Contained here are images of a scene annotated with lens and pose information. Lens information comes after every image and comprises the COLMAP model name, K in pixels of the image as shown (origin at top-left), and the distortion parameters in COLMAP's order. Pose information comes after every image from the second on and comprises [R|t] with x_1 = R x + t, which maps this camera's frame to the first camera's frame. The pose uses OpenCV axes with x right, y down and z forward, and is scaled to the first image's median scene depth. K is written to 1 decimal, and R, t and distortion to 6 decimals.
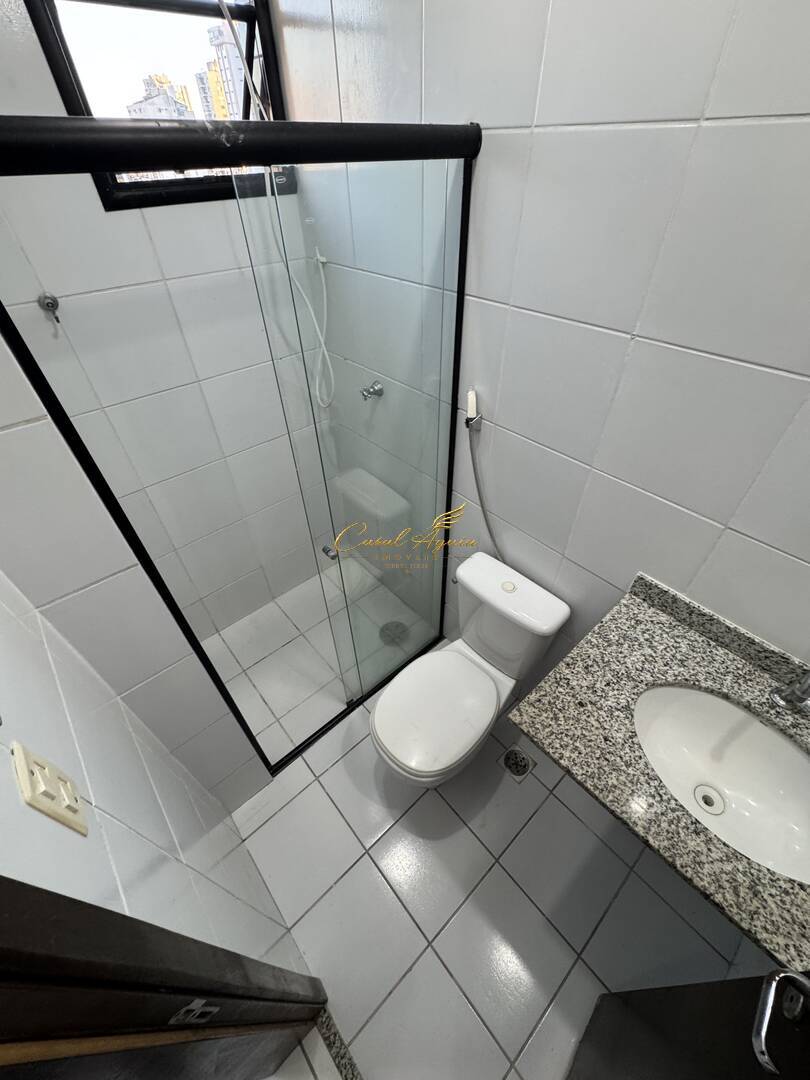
lens RADIAL K [[433.8, 0, 403.5], [0, 433.8, 536.0], [0, 0, 1]] dist [0.013525, 0.000467]
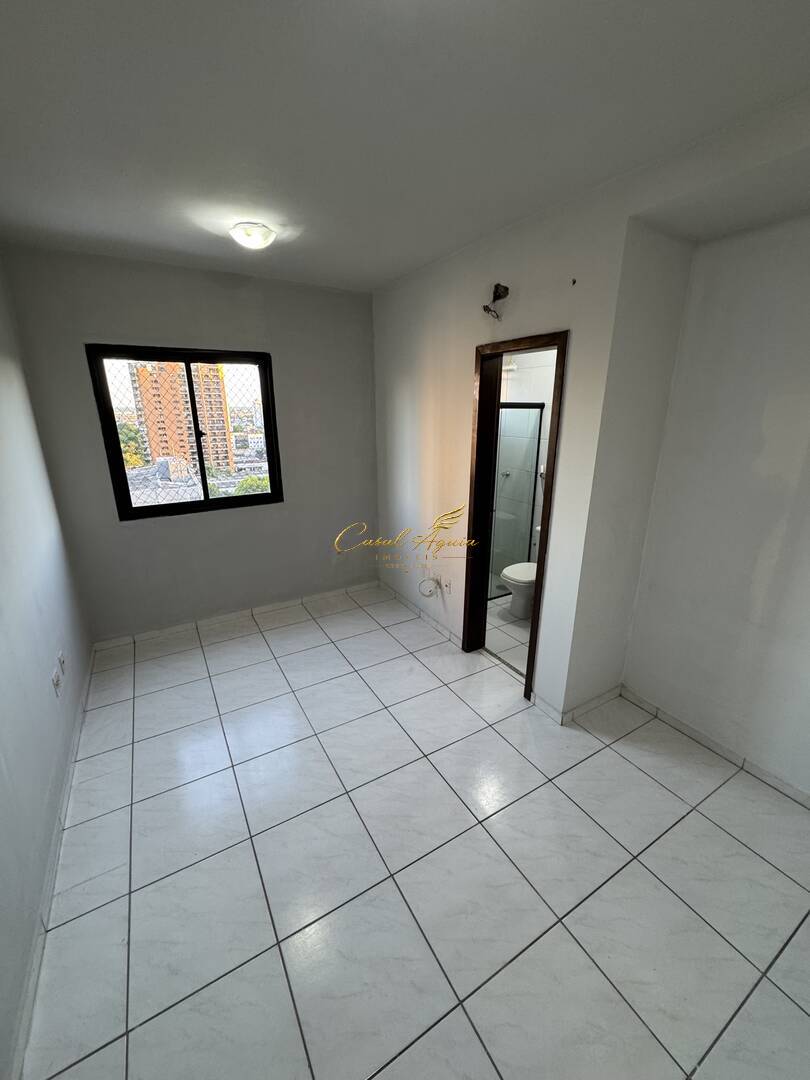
lens RADIAL K [[433.8, 0, 403.6], [0, 433.8, 540.5], [0, 0, 1]] dist [0.013525, 0.000467]
pose [[0.981795, 0.078149, -0.173120, -0.190655], [-0.142630, 0.905244, -0.400237, 1.223102], [0.125437, 0.417643, 0.899911, -1.367905]]
